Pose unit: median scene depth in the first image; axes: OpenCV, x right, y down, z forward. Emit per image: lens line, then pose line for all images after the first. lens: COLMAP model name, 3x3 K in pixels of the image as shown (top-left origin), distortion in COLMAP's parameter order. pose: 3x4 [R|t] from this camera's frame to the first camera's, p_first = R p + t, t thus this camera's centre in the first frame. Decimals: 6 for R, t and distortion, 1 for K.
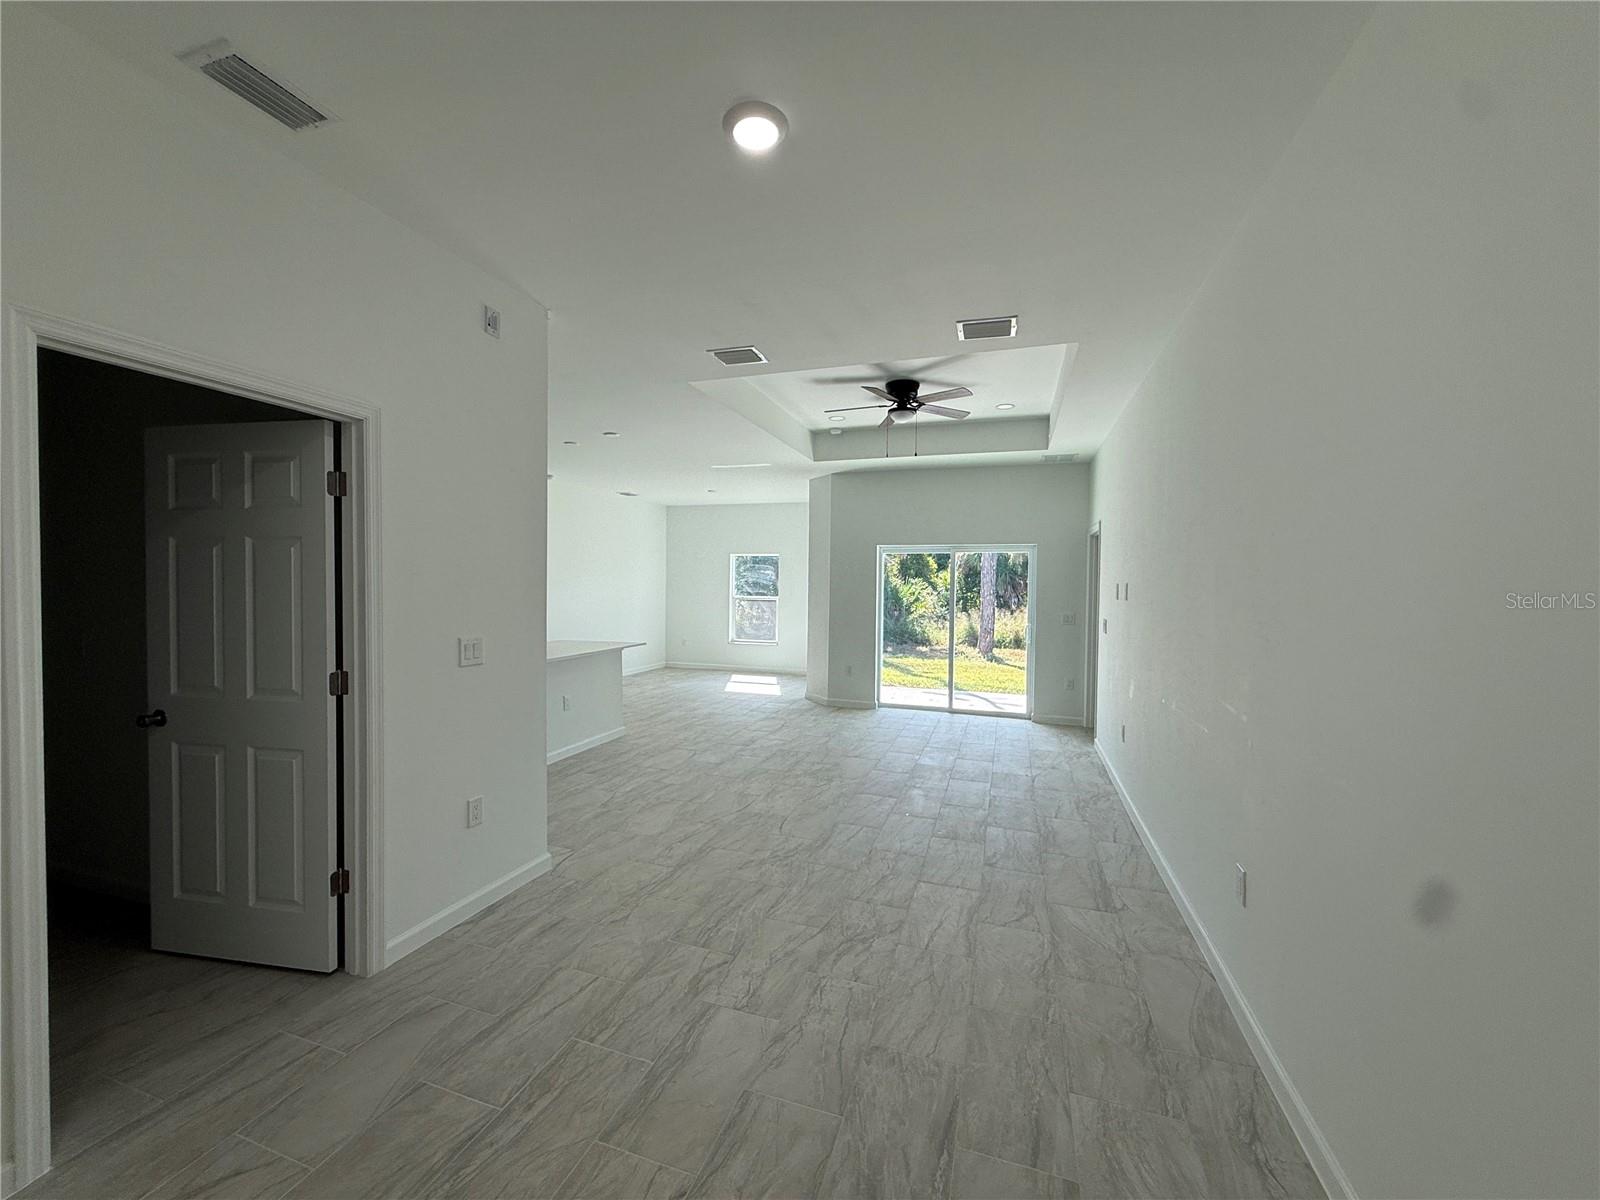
lens RADIAL K [[642.4, 0, 804.0], [0, 642.4, 598.9], [0, 0, 1]] dist [-0.000736, 0.000619]
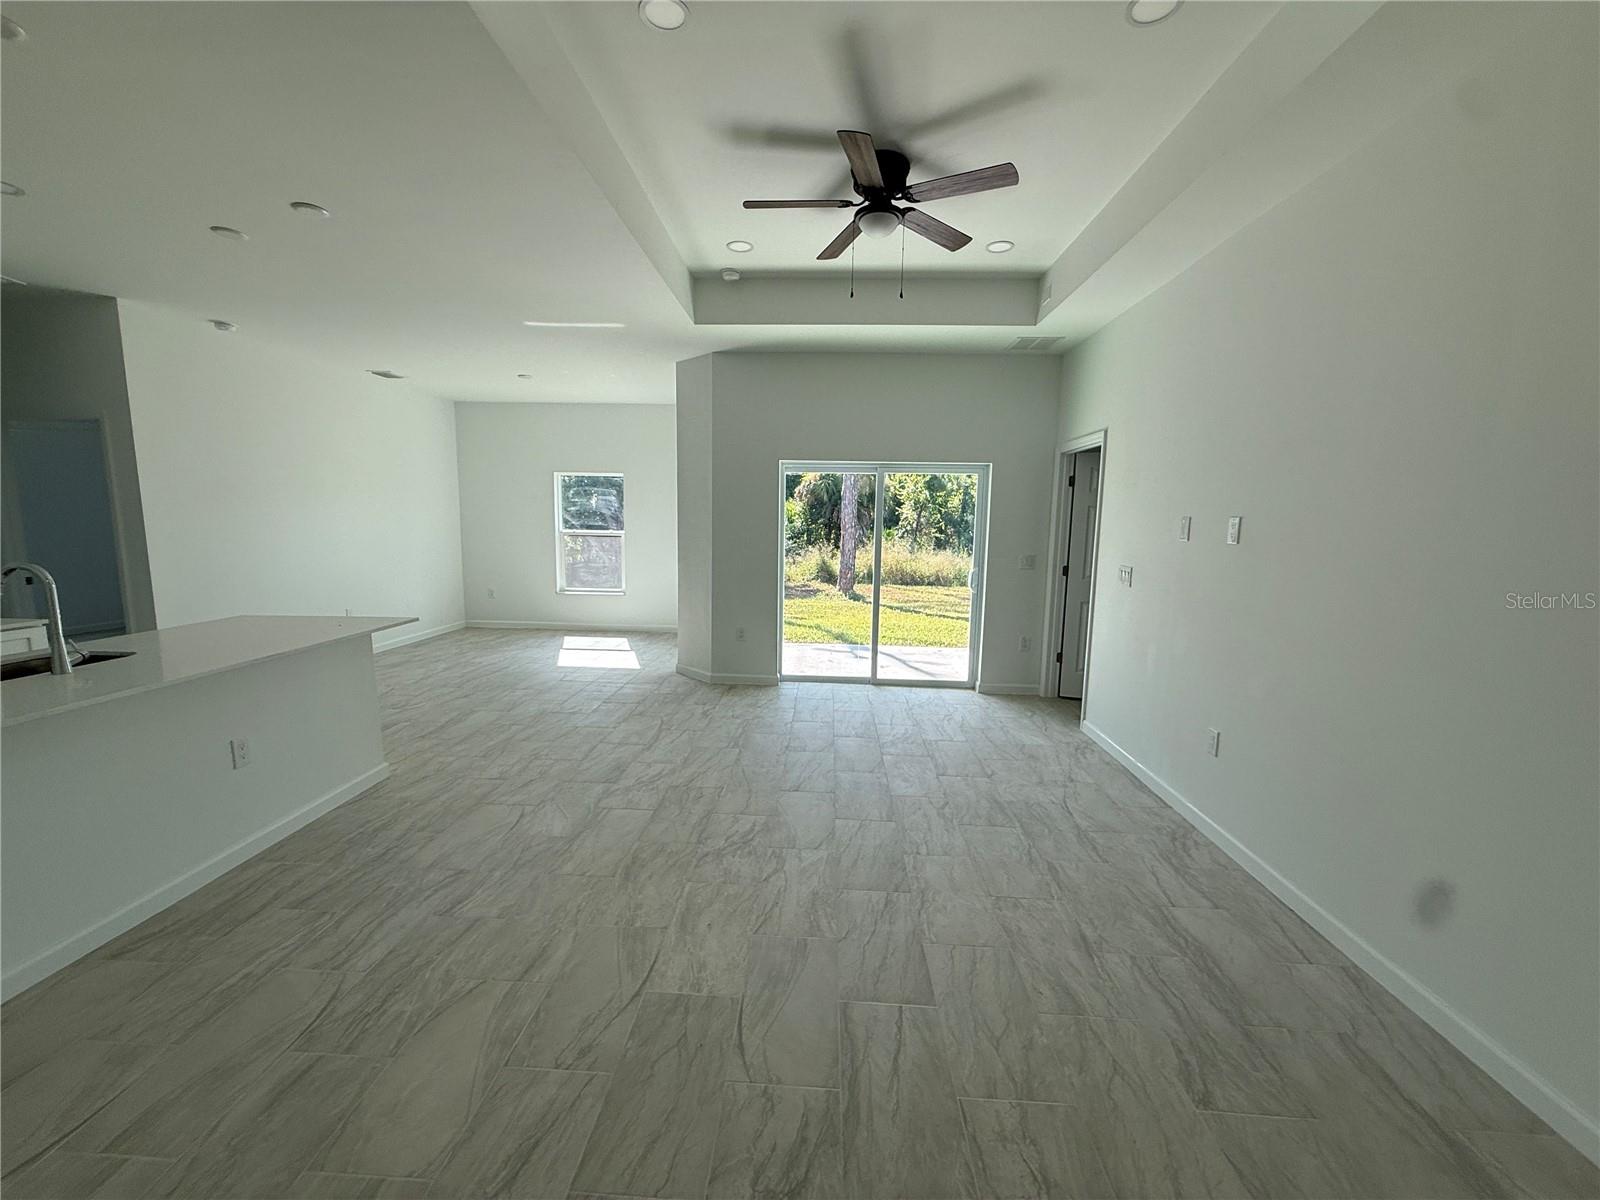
lens RADIAL K [[642.4, 0, 798.4], [0, 642.4, 600.4], [0, 0, 1]] dist [-0.000736, 0.000619]
pose [[0.965942, -0.028254, 0.257212, -0.055393], [-0.000001, 0.994021, 0.109193, -0.006866], [-0.258760, -0.105474, 0.960166, 0.304663]]
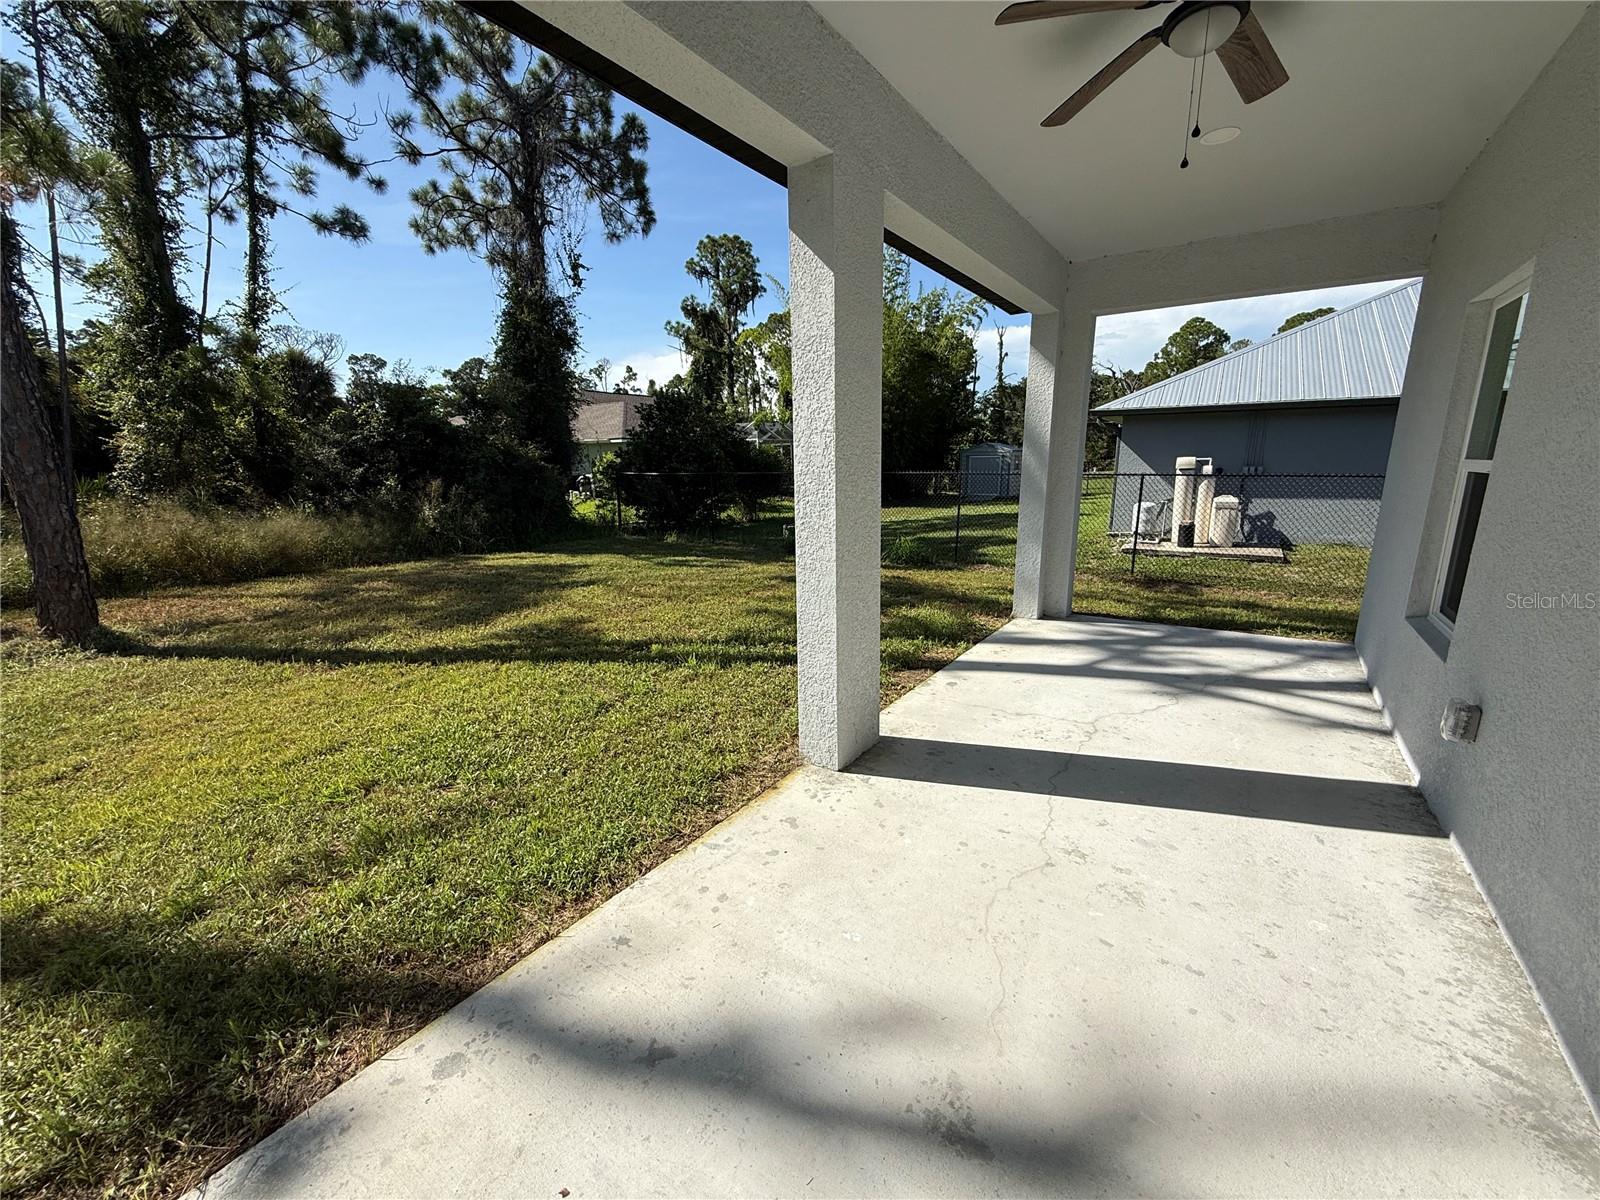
lens RADIAL K [[642.4, 0, 796.2], [0, 642.4, 602.3], [0, 0, 1]] dist [-0.000736, 0.000619]
pose [[0.299777, -0.224956, 0.927108, 0.165095], [0.036159, 0.973782, 0.224589, -0.002334], [-0.953324, -0.033803, 0.300051, 1.192895]]
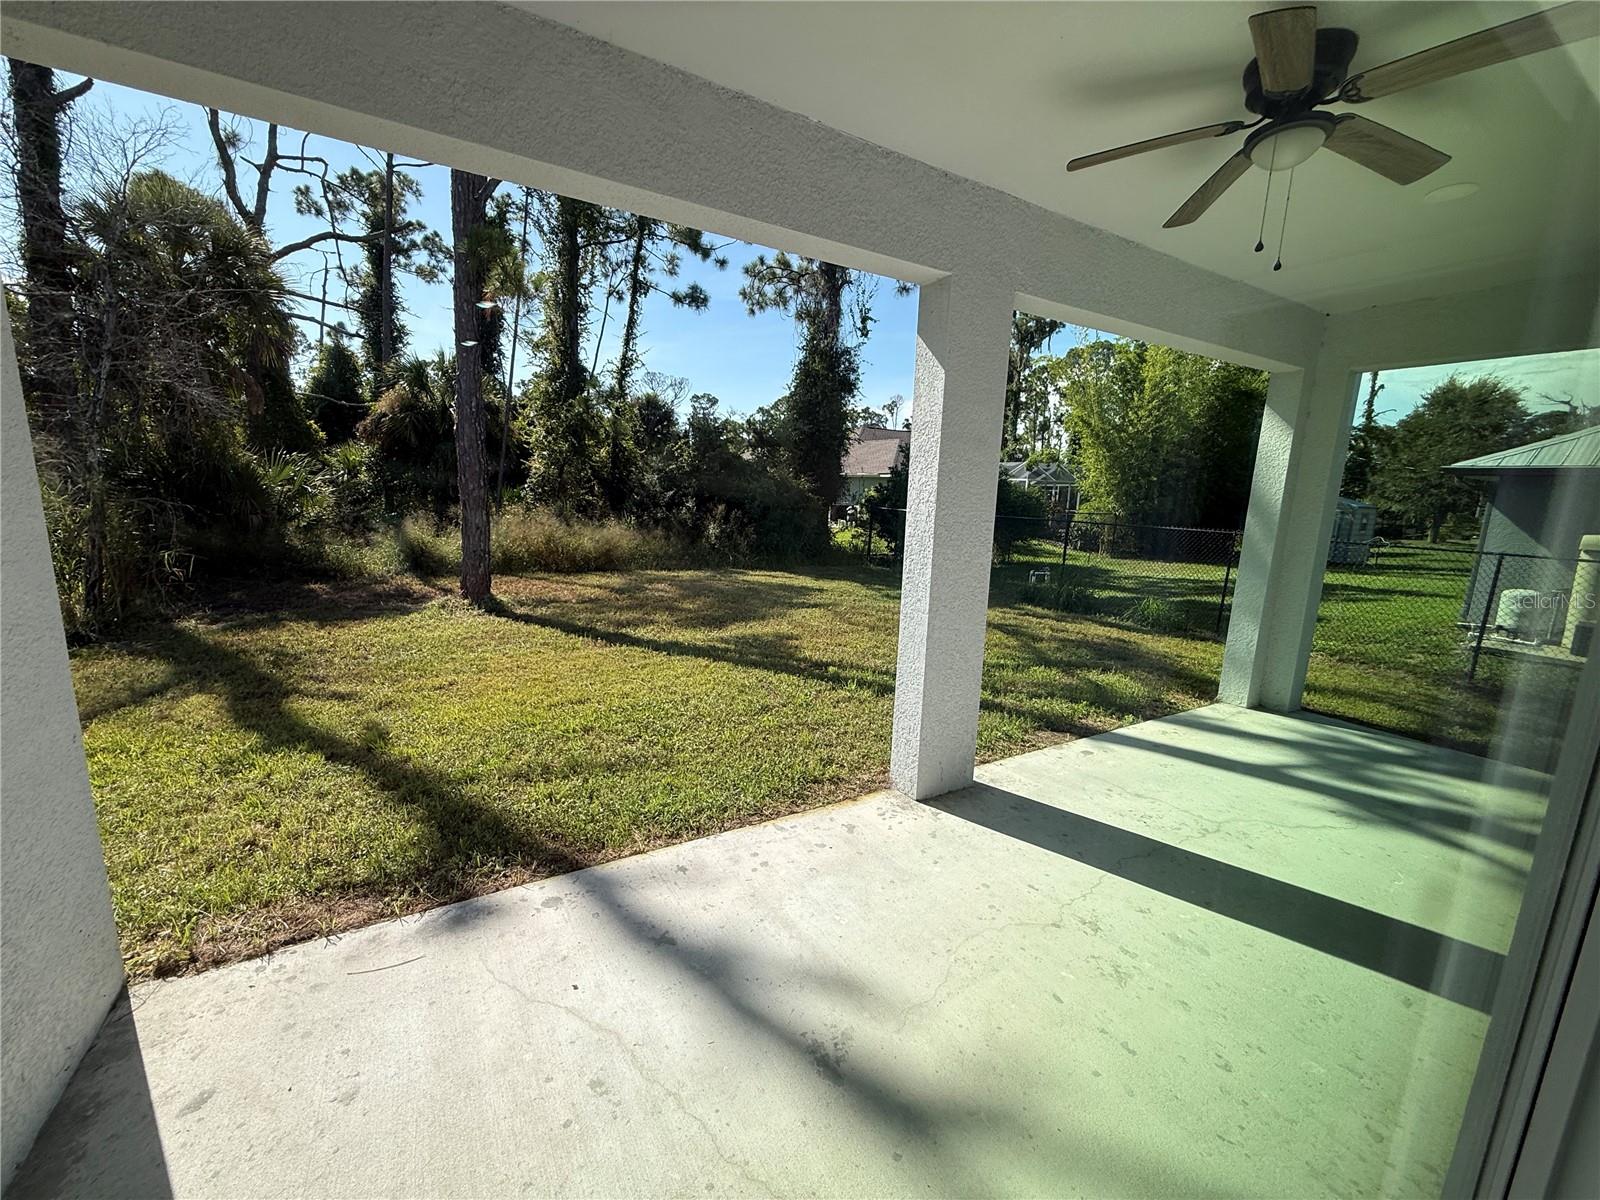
lens RADIAL K [[642.4, 0, 792.1], [0, 642.4, 599.5], [0, 0, 1]] dist [-0.000736, 0.000619]
pose [[0.670109, -0.115639, 0.733200, 0.151156], [-0.013834, 0.985673, 0.168102, -0.020972], [-0.742134, -0.122789, 0.658908, 1.068175]]
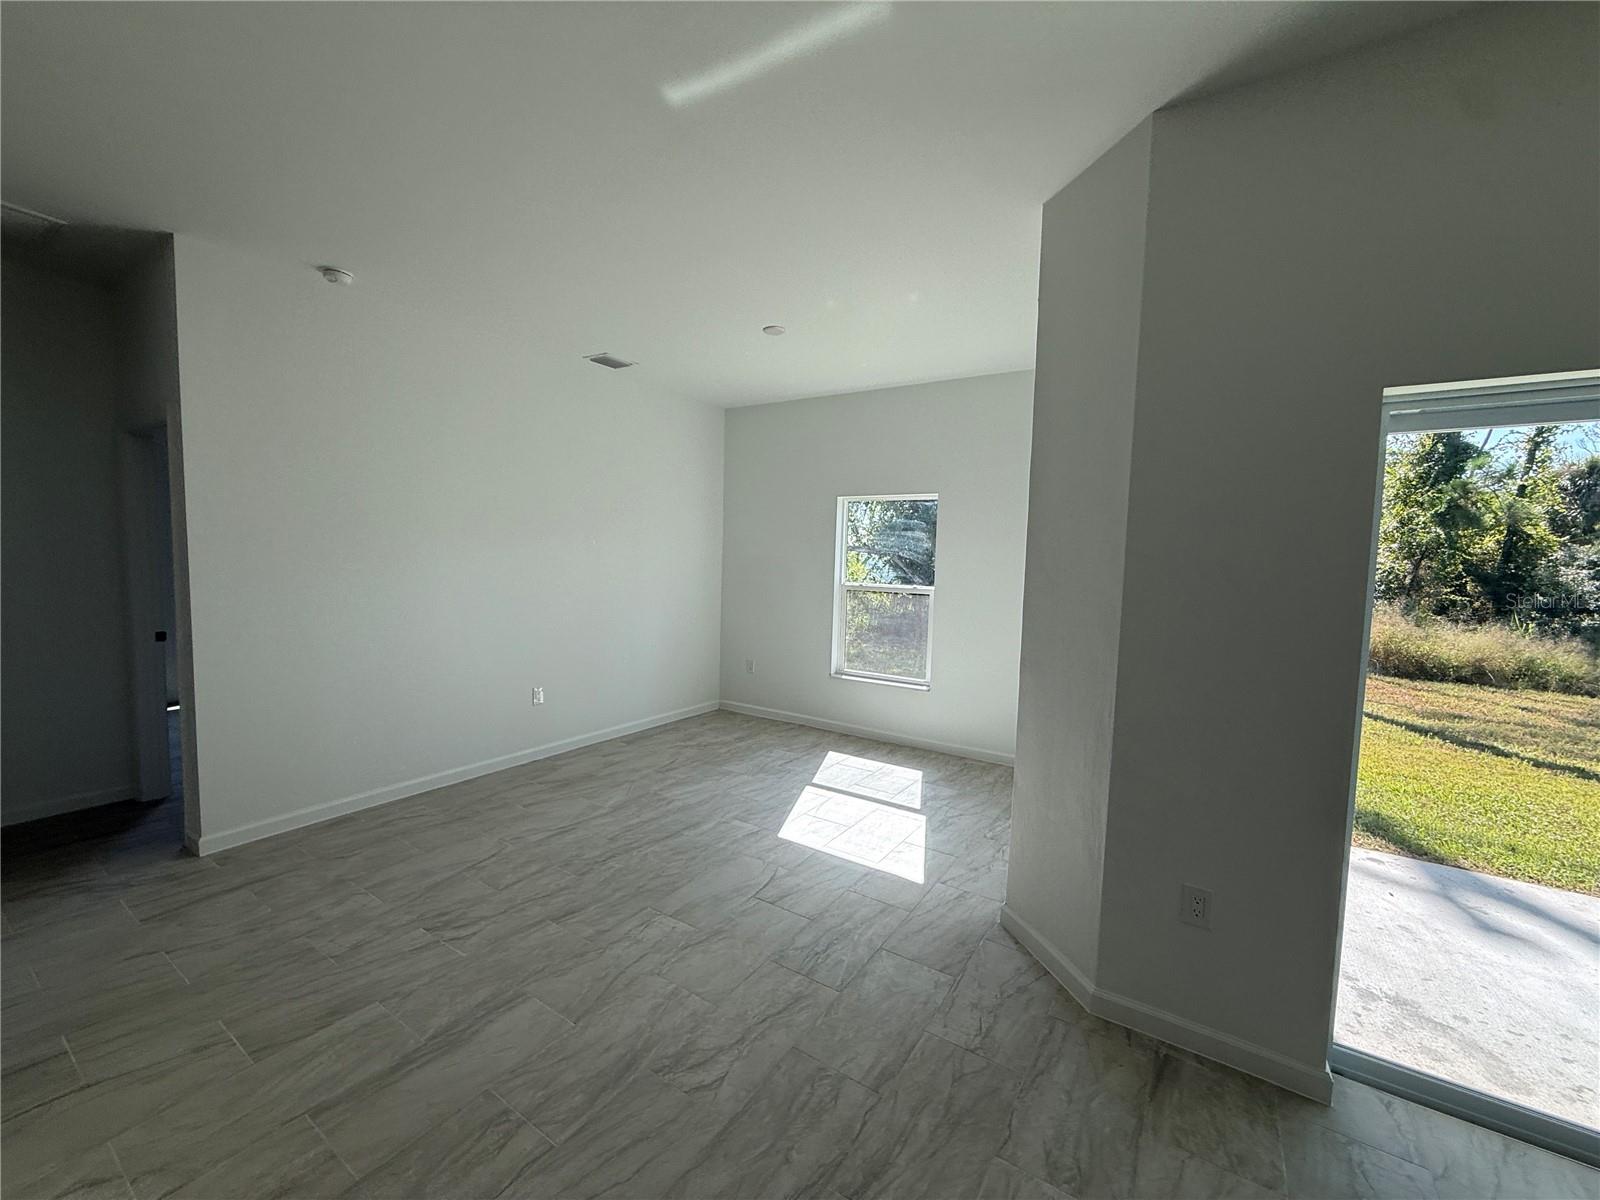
lens RADIAL K [[642.4, 0, 790.4], [0, 642.4, 601.5], [0, 0, 1]] dist [-0.000736, 0.000619]
pose [[0.962269, 0.033149, -0.270073, -0.020420], [-0.021328, 0.998686, 0.046588, -0.017580], [0.271263, -0.039071, 0.961712, 0.751066]]
